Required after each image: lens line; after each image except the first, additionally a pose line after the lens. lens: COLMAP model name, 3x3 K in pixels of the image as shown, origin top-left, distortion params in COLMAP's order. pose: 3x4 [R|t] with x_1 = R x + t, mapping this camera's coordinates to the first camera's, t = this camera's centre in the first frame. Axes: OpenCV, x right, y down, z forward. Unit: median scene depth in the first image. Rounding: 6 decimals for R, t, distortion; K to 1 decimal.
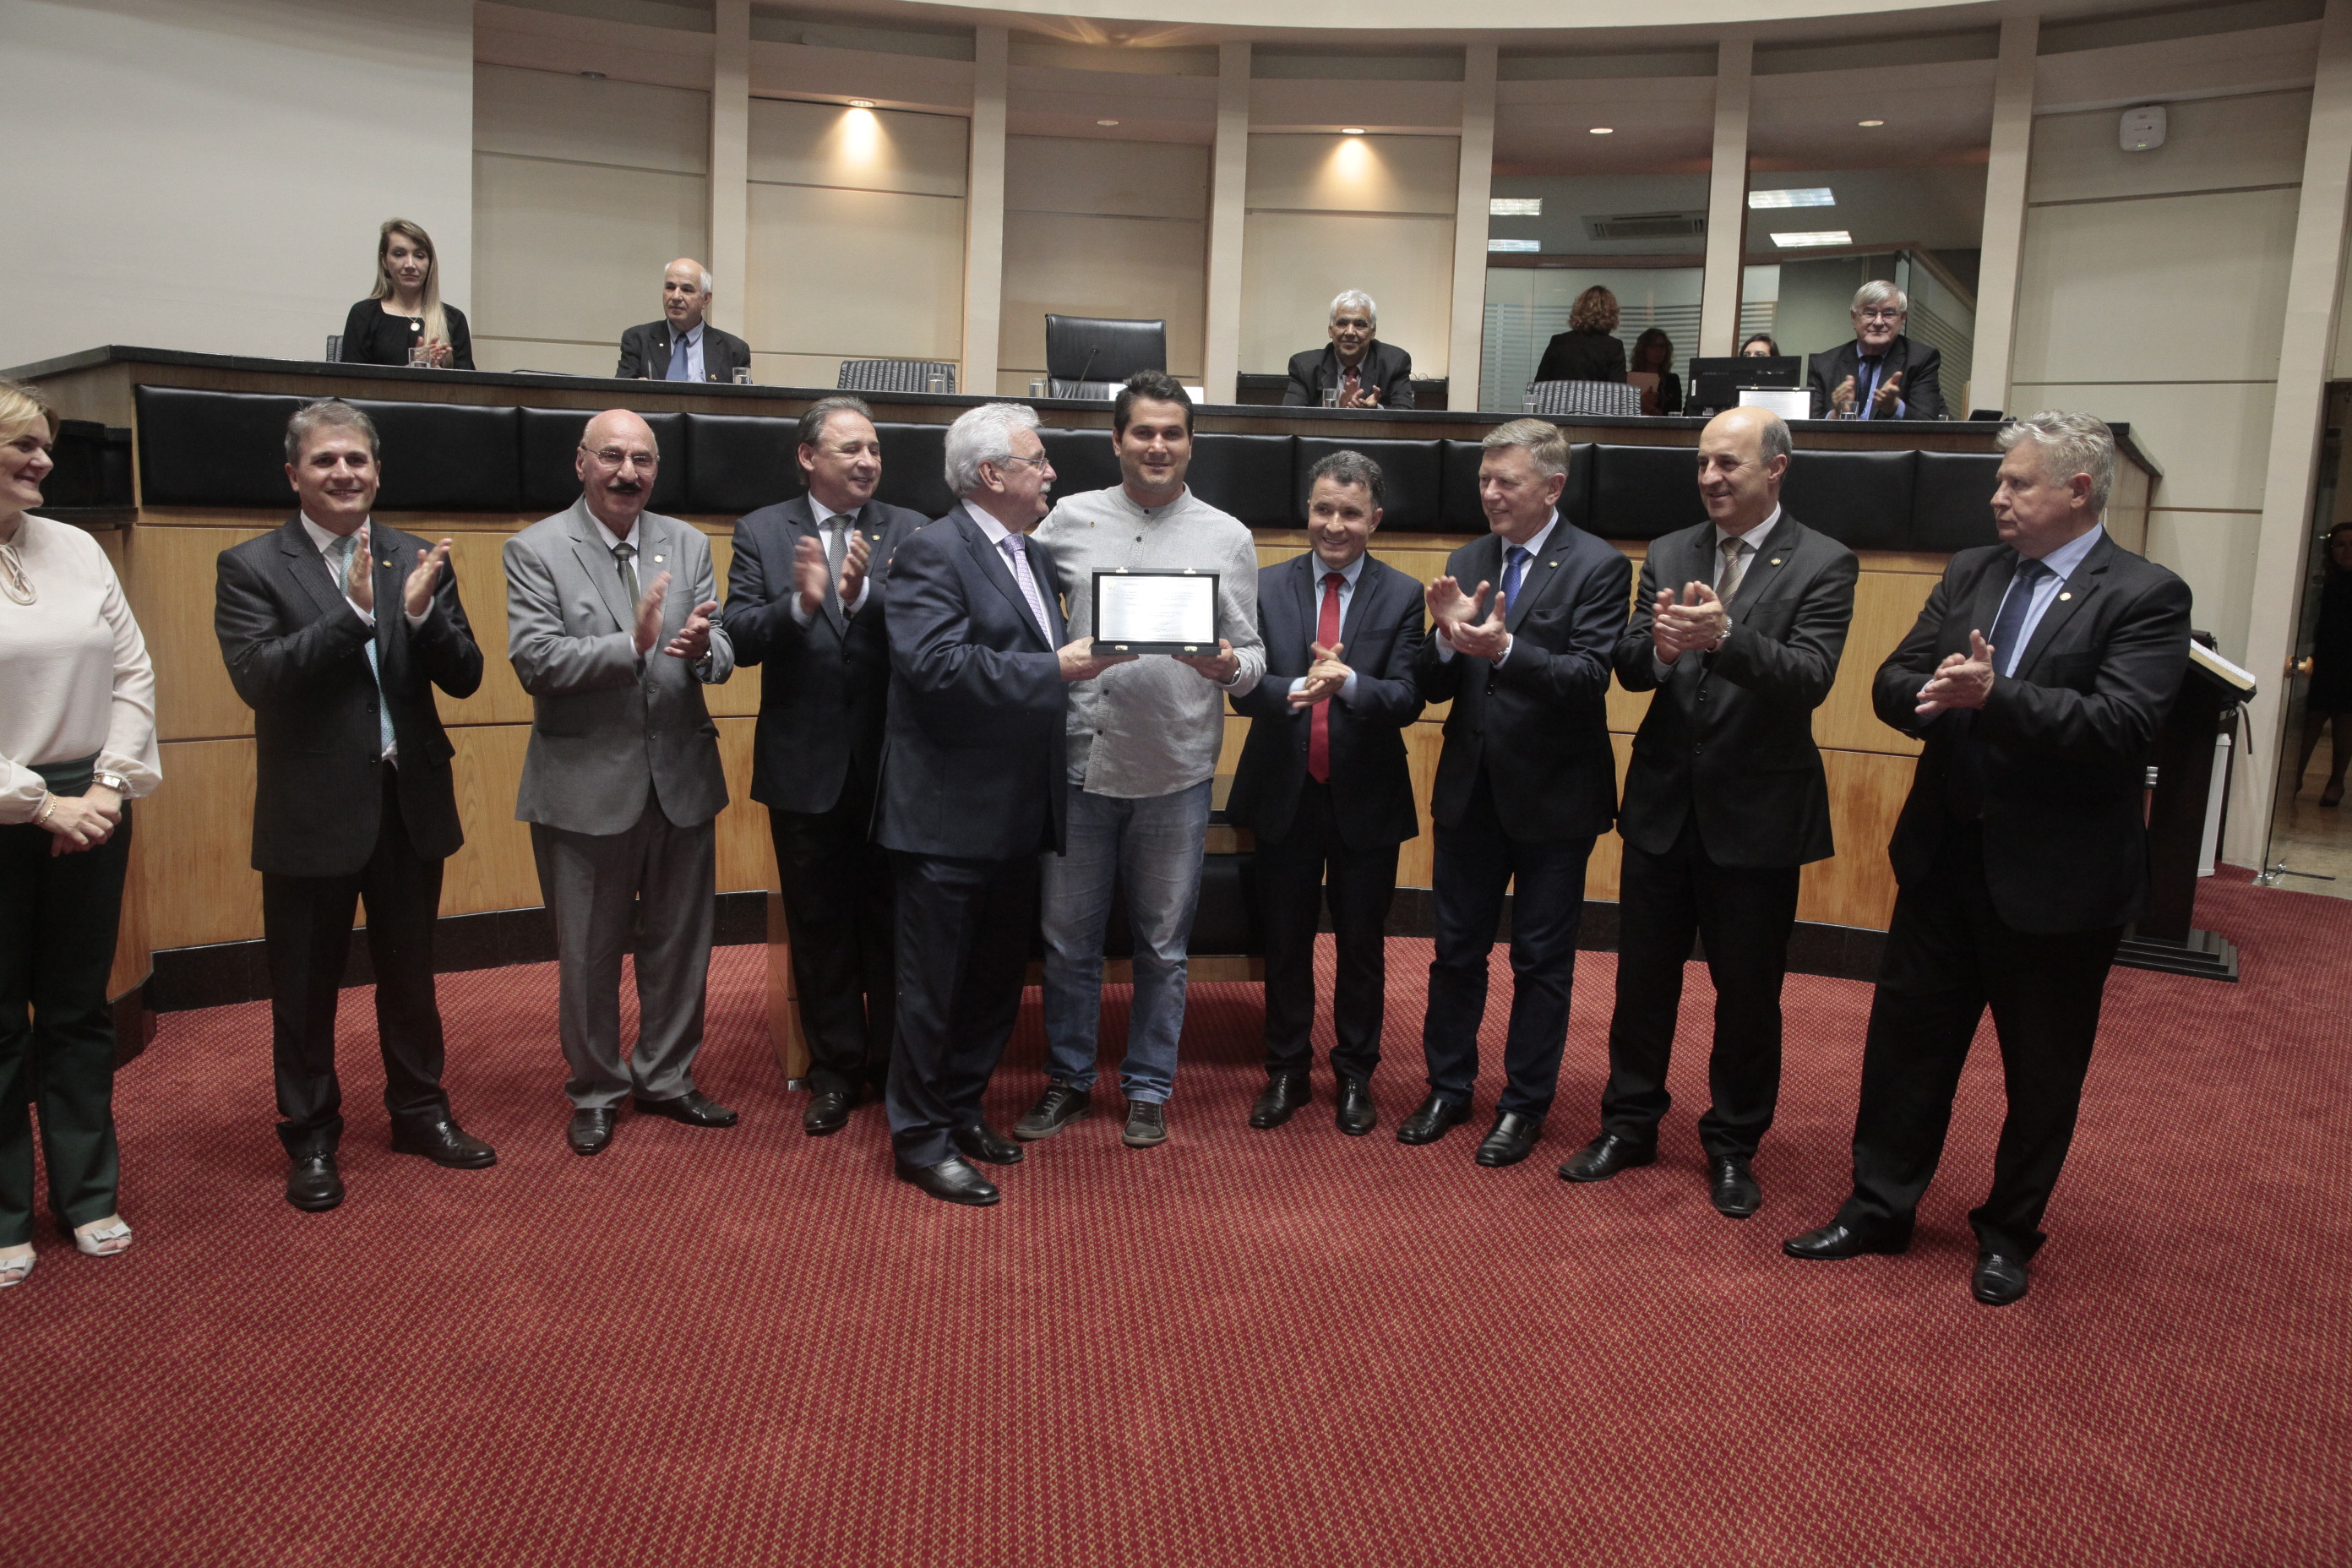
lens RADIAL K [[1653.9, 0, 1176.0], [0, 1653.9, 784.0], [0, 0, 1]] dist [-0.105867, 0.086748]
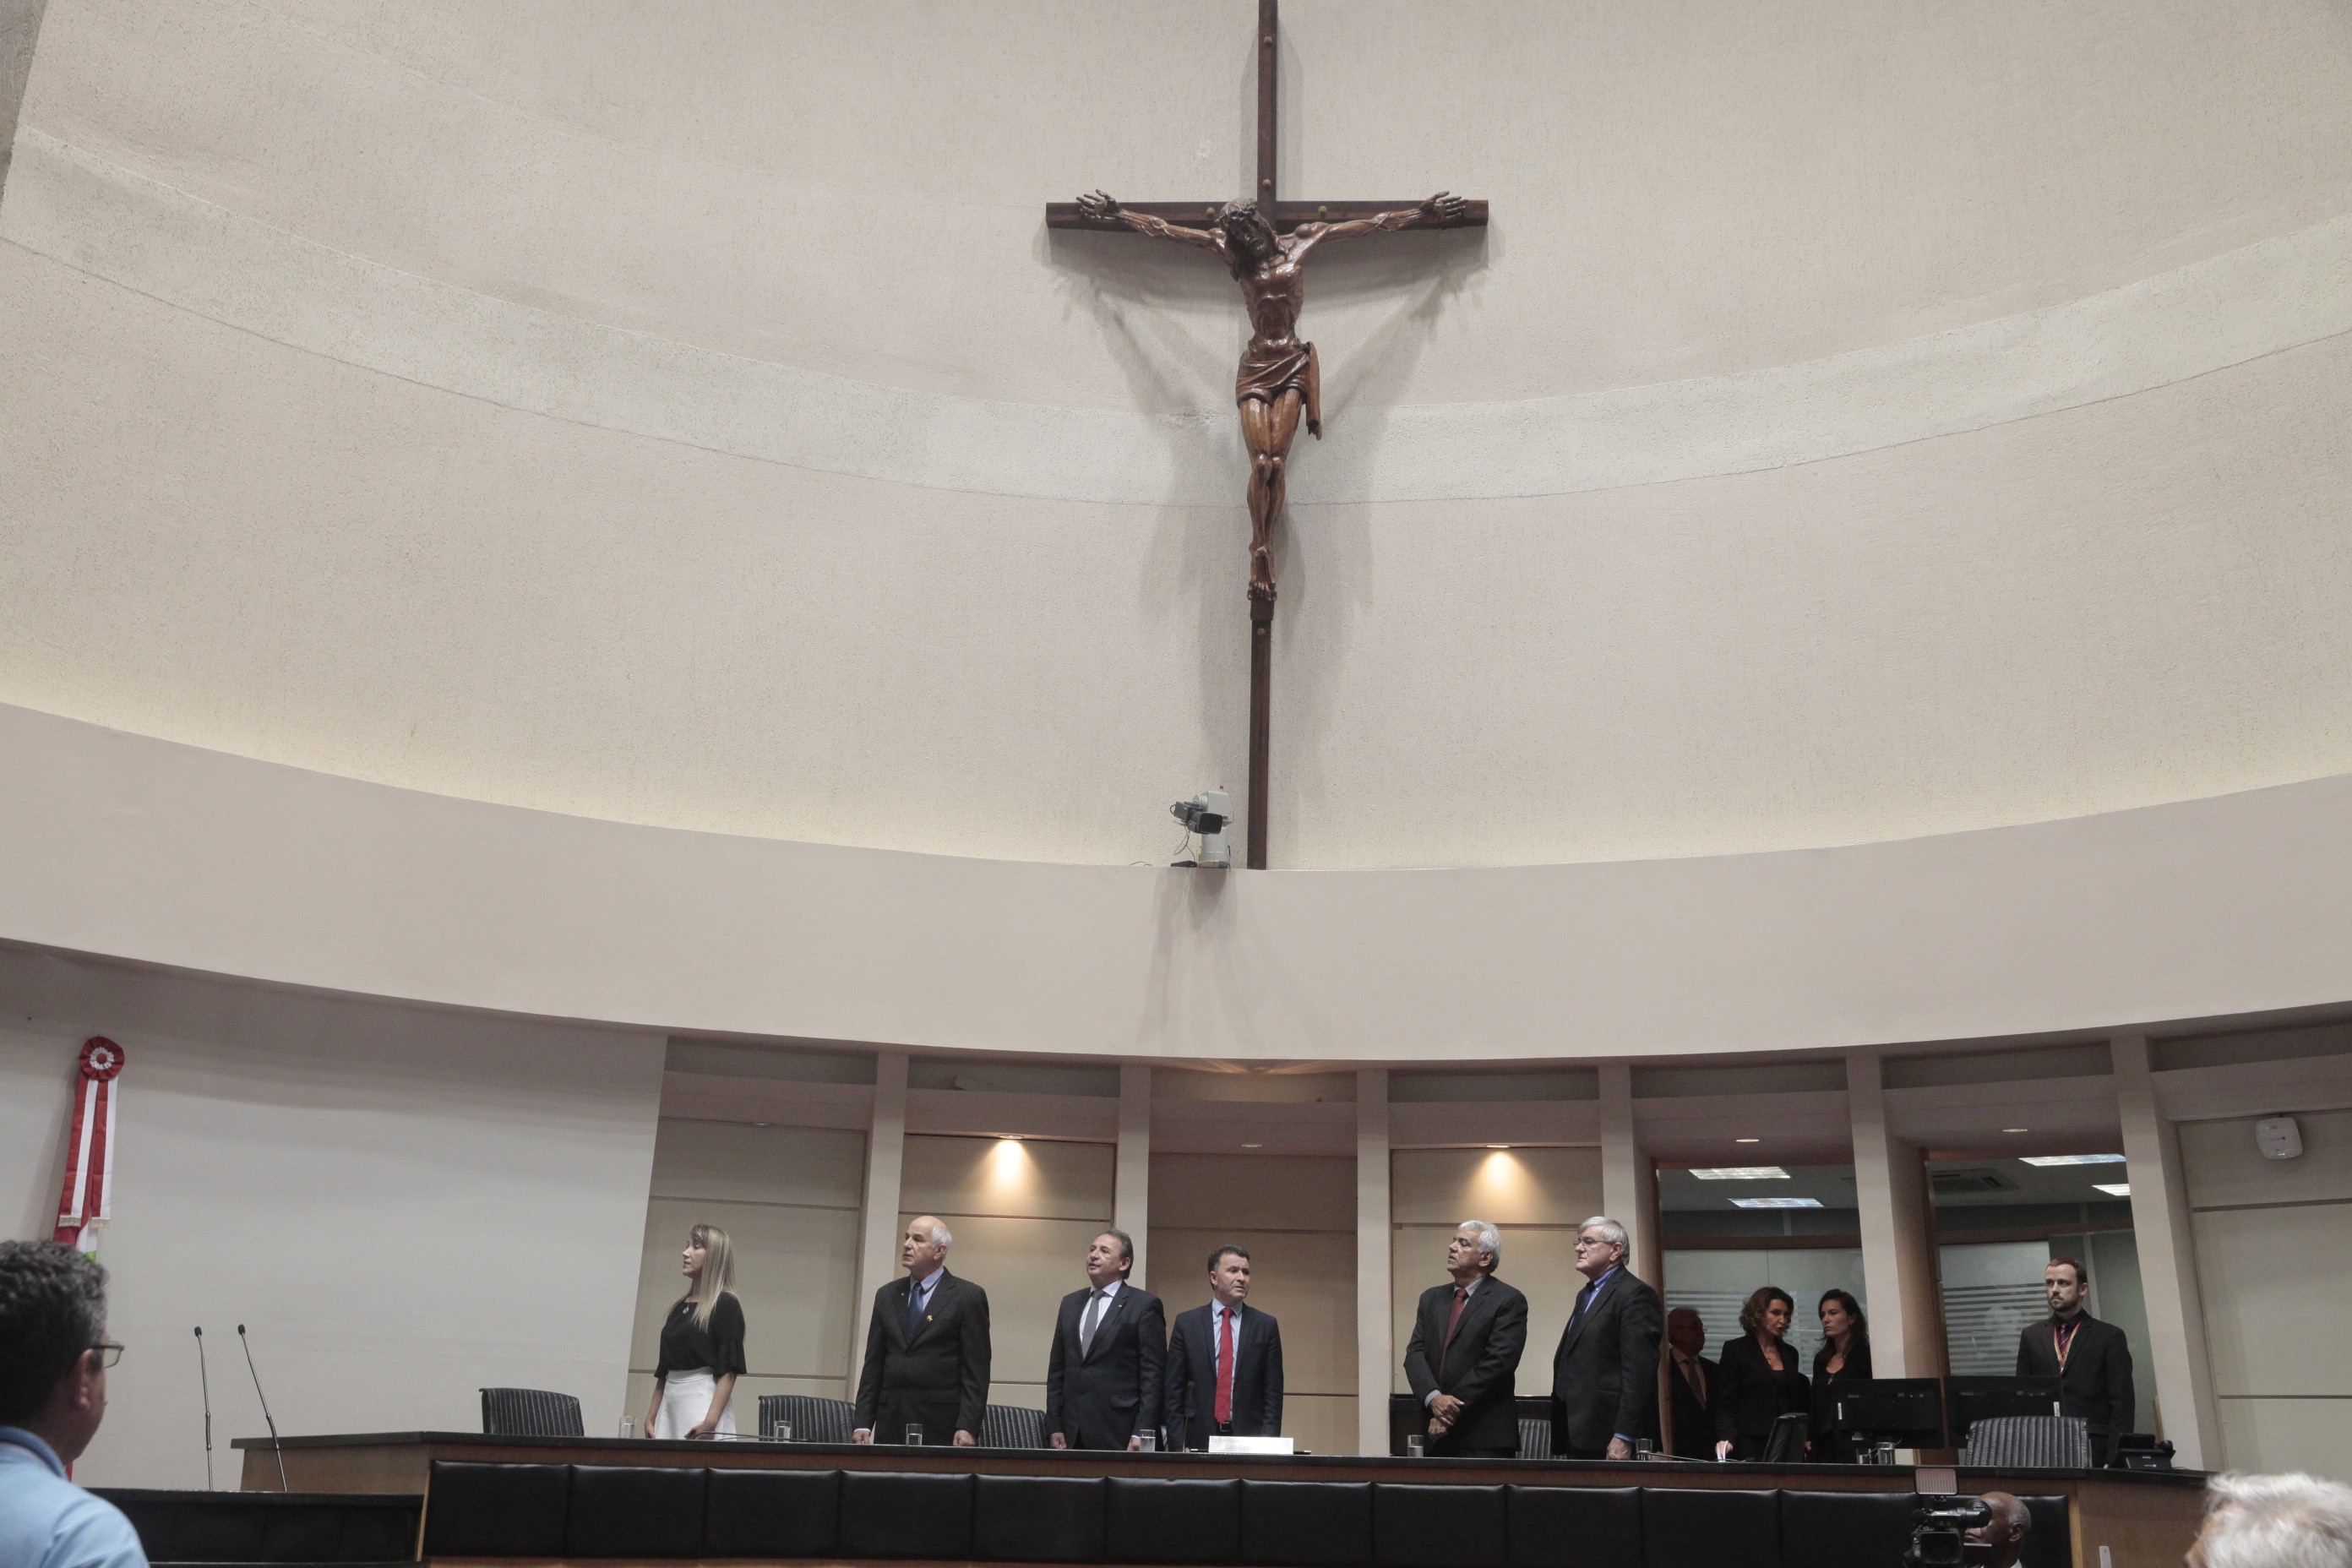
lens RADIAL K [[2584.9, 0, 1176.0], [0, 2584.9, 784.0], [0, 0, 1]] dist [0.045338, -0.000103]
pose [[0.991013, -0.044229, -0.126243, 0.359739], [-0.013738, 0.905114, -0.424947, 0.214340], [0.133059, 0.422862, 0.896372, -1.562555]]
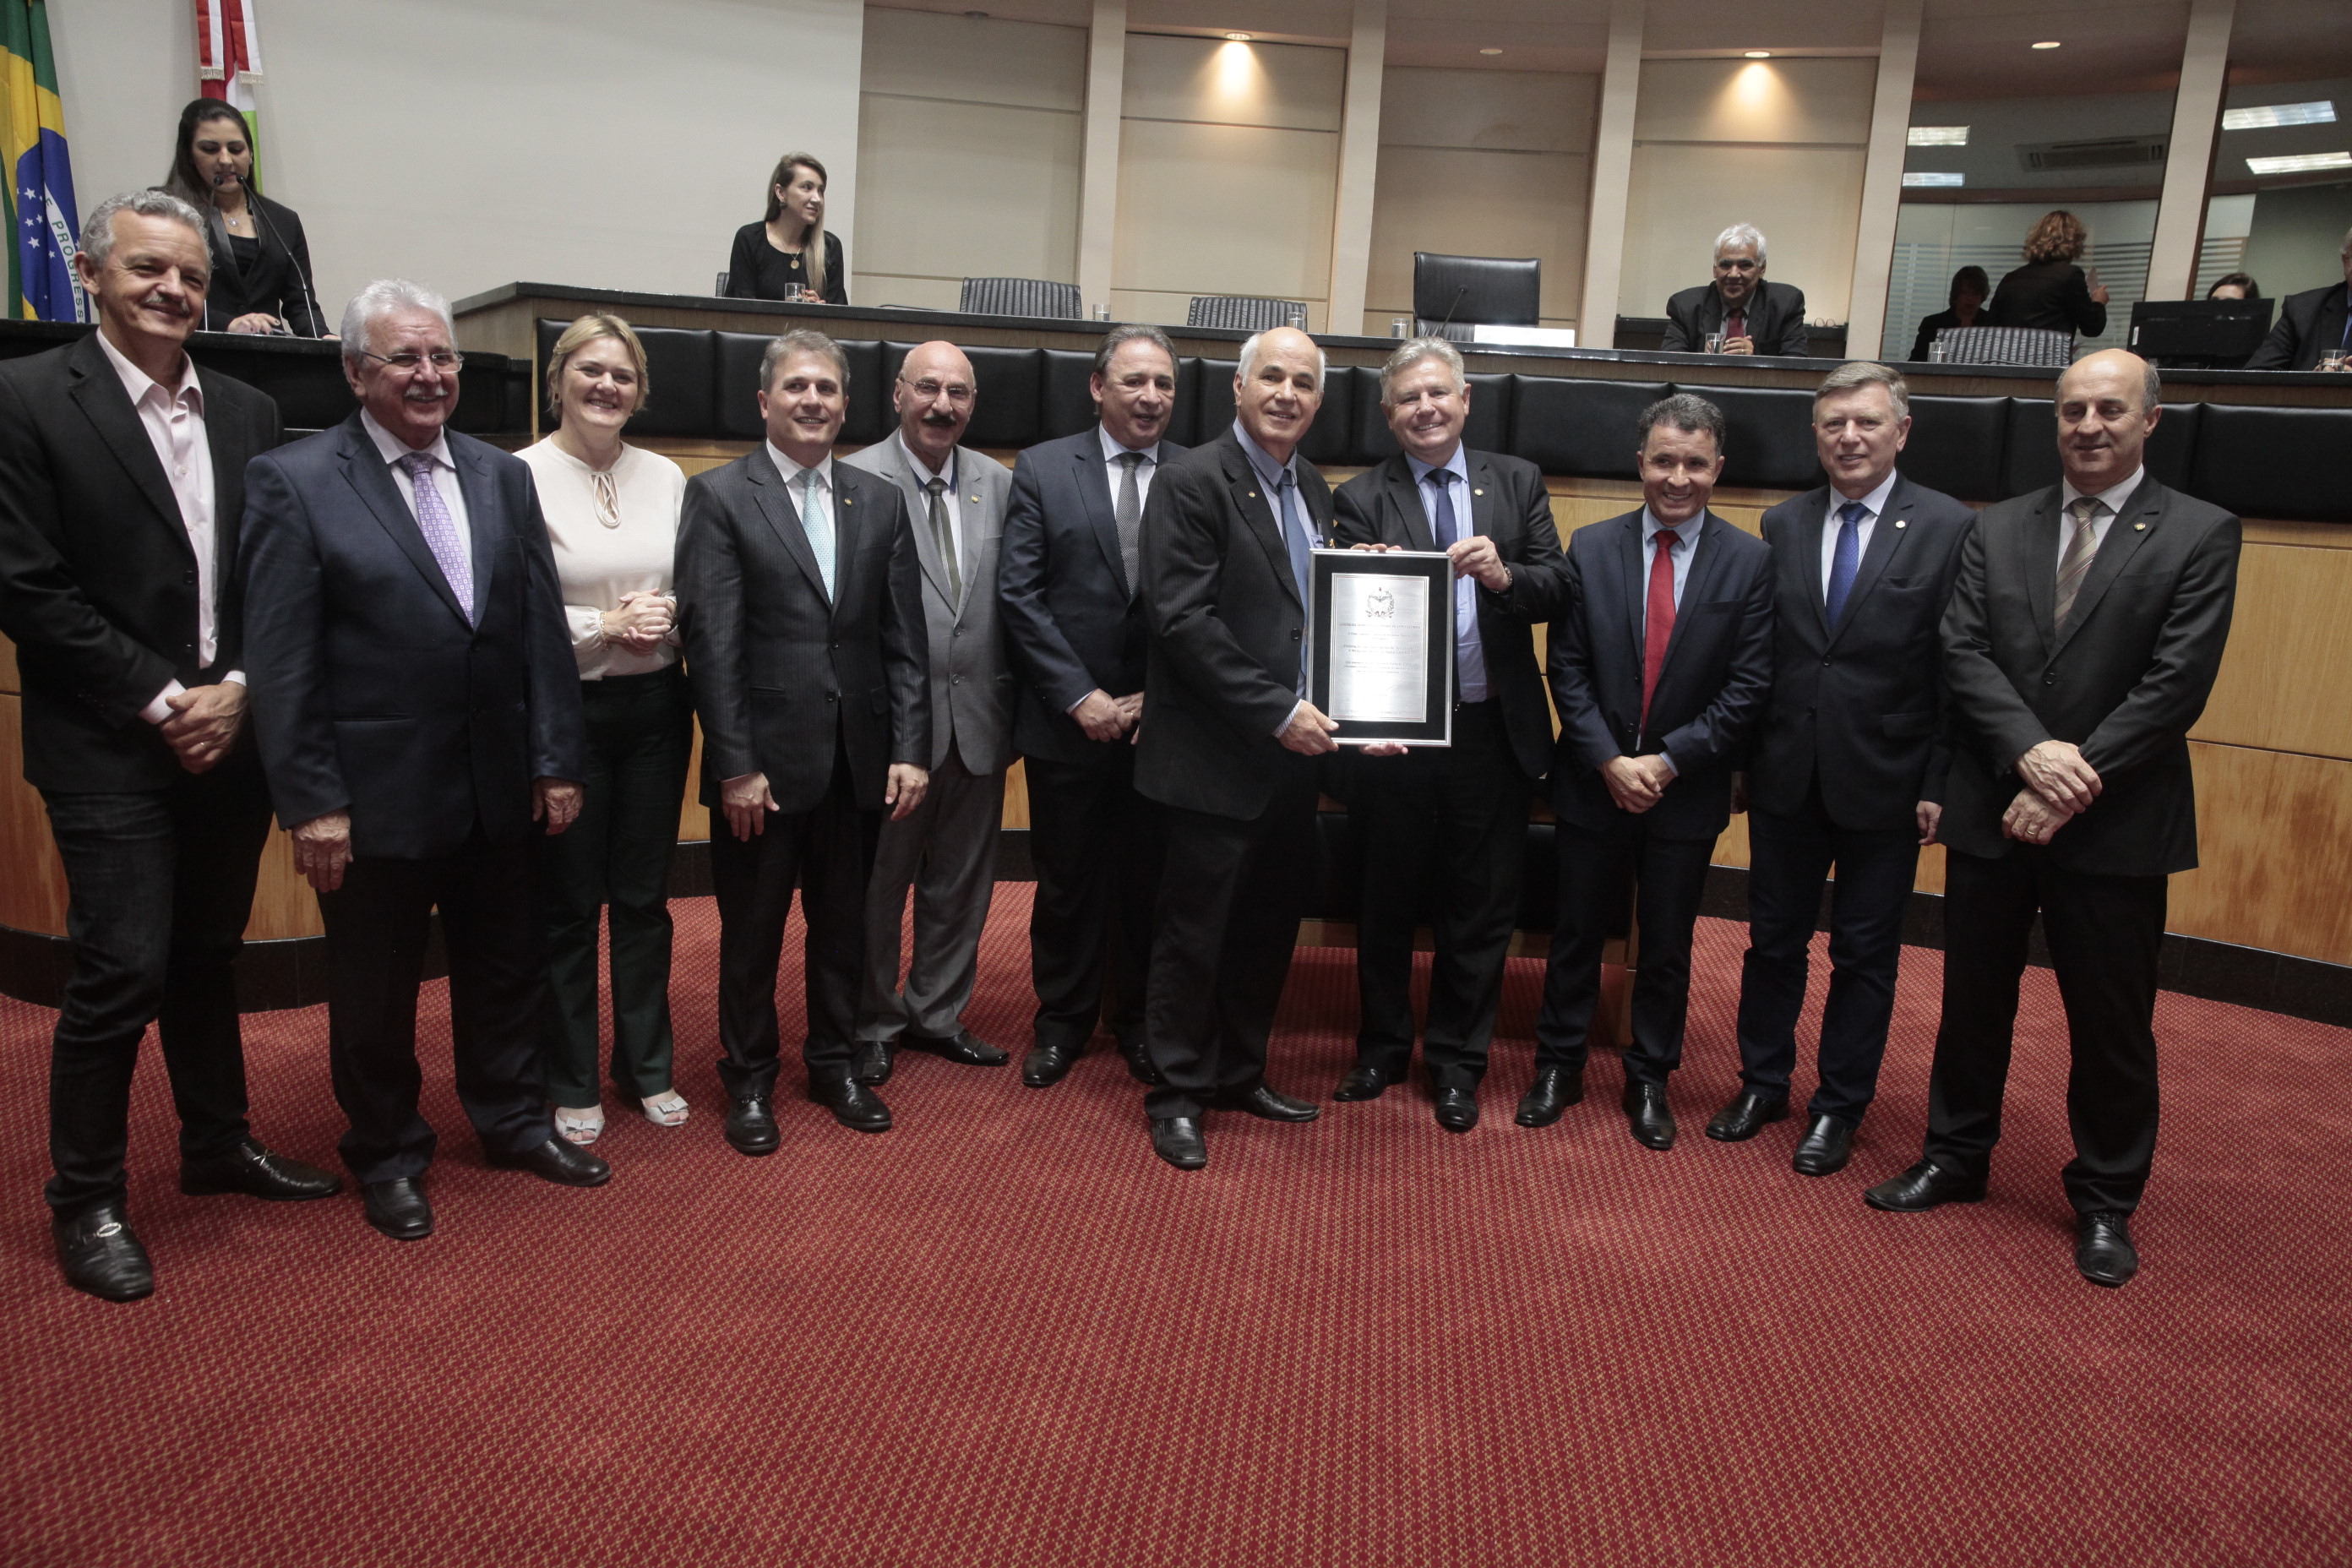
lens RADIAL K [[1653.9, 0, 1176.0], [0, 1653.9, 784.0], [0, 0, 1]] dist [-0.105867, 0.086748]
pose [[0.975268, 0.061664, -0.212248, 0.017131], [-0.054681, 0.997757, 0.038620, -0.009039], [0.214153, -0.026059, 0.976452, 0.055637]]
